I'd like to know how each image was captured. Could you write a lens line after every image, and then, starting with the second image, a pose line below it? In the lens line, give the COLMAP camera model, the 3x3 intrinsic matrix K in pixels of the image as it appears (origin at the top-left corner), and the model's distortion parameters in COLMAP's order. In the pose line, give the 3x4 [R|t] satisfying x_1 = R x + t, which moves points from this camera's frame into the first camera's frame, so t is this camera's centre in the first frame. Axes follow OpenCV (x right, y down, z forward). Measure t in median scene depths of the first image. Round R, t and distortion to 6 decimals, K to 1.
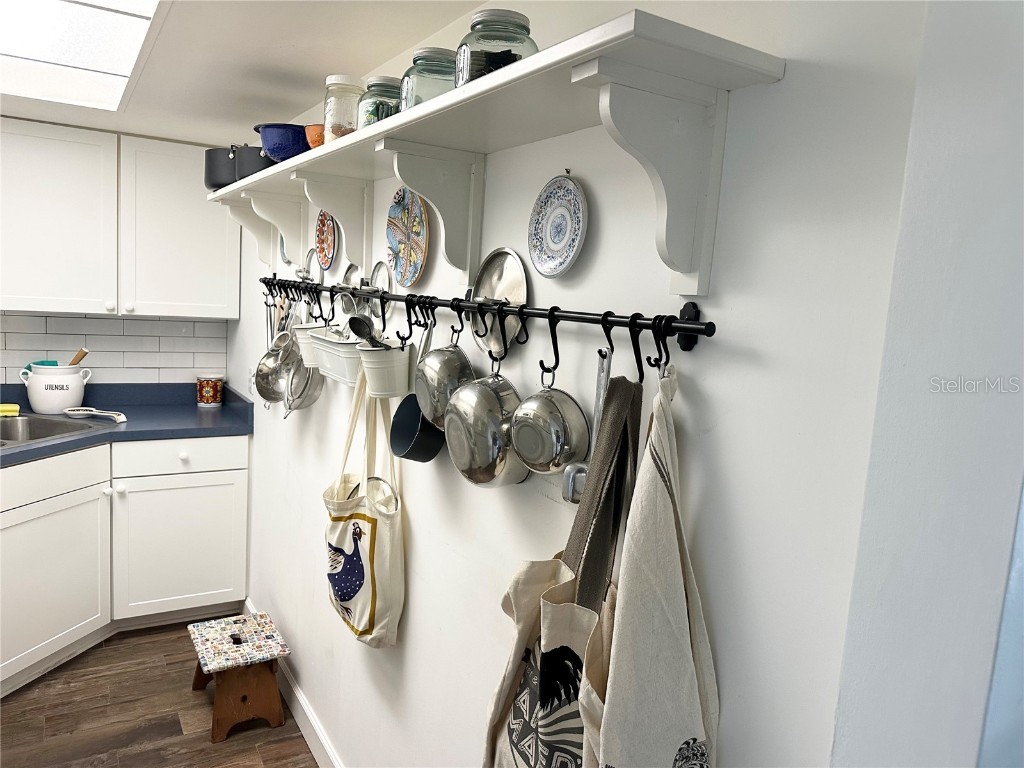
lens RADIAL K [[729.7, 0, 506.3], [0, 729.7, 385.9], [0, 0, 1]] dist [0.046580, -0.053905]
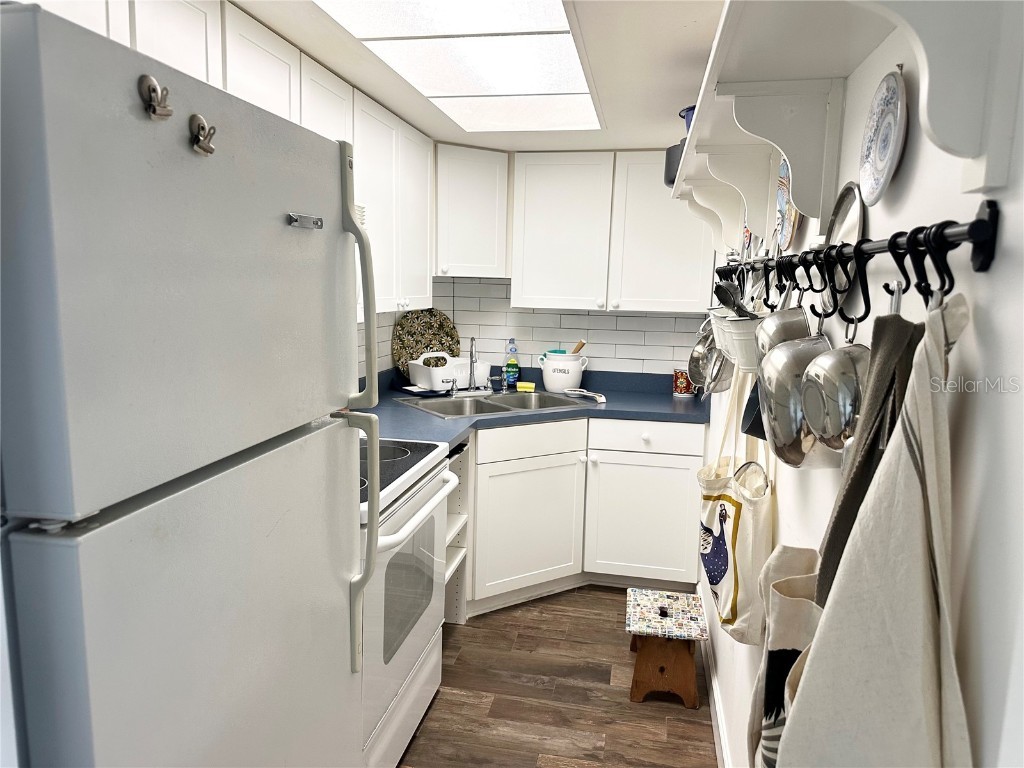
lens RADIAL K [[715.8, 0, 514.6], [0, 715.8, 387.9], [0, 0, 1]] dist [0.135116, -0.195968]
pose [[0.748895, 0.050479, -0.660764, 0.146713], [-0.060603, 0.998133, 0.007566, 0.031714], [0.659912, 0.034378, 0.750556, 0.074073]]
